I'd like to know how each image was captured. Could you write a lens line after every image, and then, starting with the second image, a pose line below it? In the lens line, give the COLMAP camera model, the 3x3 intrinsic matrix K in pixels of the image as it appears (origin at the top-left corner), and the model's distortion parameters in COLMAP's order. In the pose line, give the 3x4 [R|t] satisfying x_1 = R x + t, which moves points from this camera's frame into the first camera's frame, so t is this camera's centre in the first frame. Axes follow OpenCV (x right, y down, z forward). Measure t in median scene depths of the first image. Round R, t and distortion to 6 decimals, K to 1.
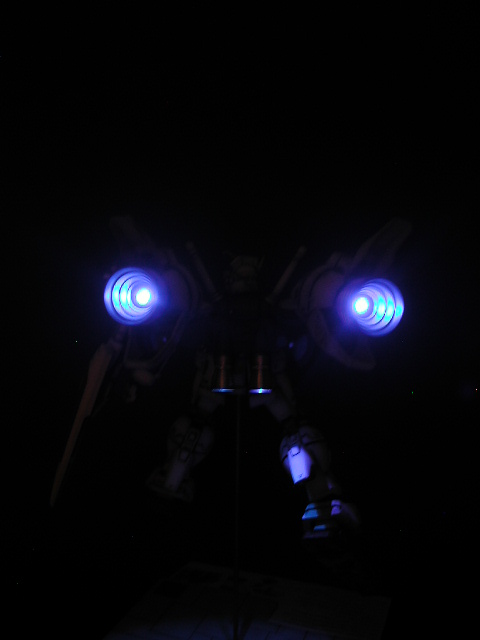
lens RADIAL K [[651.0, 0, 237.0], [0, 651.0, 322.5], [0, 0, 1]] dist [-0.180868, 0.145319]
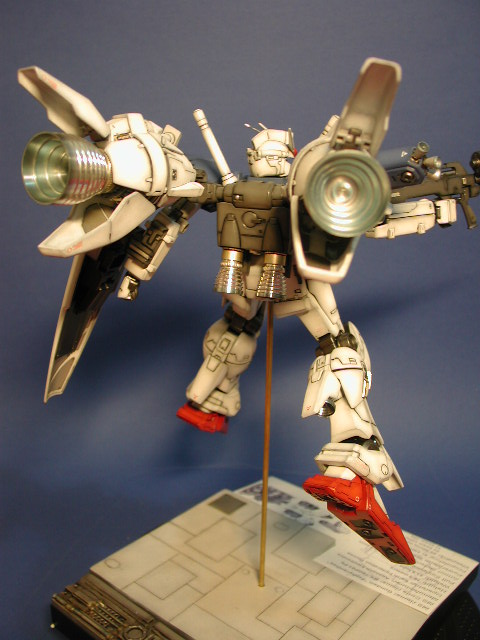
lens RADIAL K [[651.0, 0, 237.0], [0, 651.0, 322.5], [0, 0, 1]] dist [-0.180868, 0.145319]
pose [[0.941384, 0.103706, -0.320999, 0.246945], [-0.052909, 0.985186, 0.163123, 0.005490], [0.333161, -0.136578, 0.932926, 0.216840]]
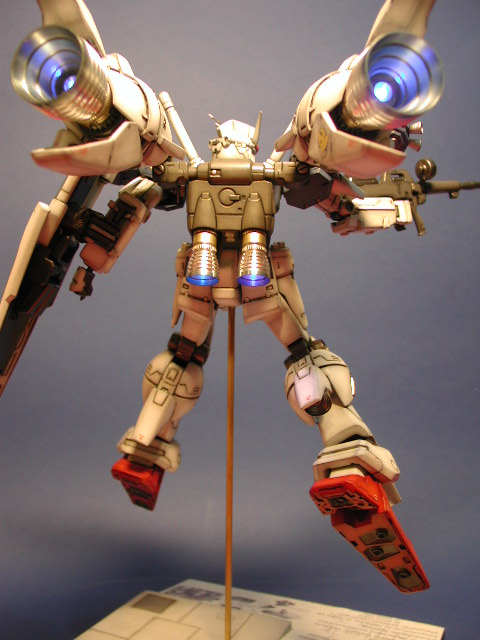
lens RADIAL K [[651.0, 0, 237.0], [0, 651.0, 322.5], [0, 0, 1]] dist [-0.180868, 0.145319]
pose [[0.997773, 0.002388, -0.066658, 0.063104], [-0.010310, 0.992869, -0.118765, 0.228490], [0.065899, 0.119187, 0.990682, 0.267198]]
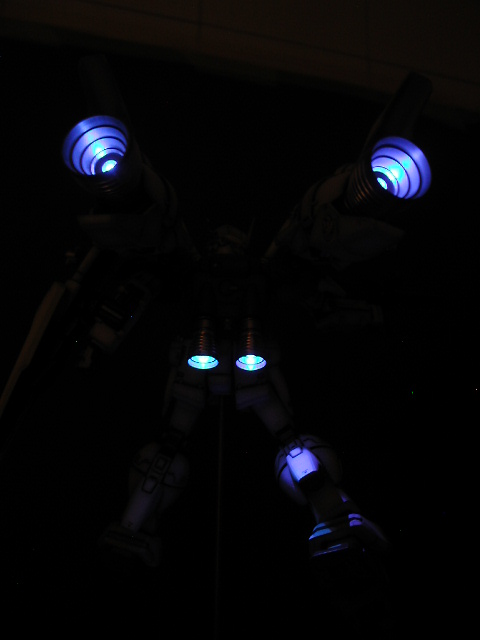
lens RADIAL K [[651.0, 0, 237.0], [0, 651.0, 322.5], [0, 0, 1]] dist [-0.180868, 0.145319]
pose [[0.999257, 0.017336, 0.034431, -0.008508], [-0.004253, 0.937298, -0.348502, 0.318424], [-0.038313, 0.348097, 0.936675, 0.235019]]
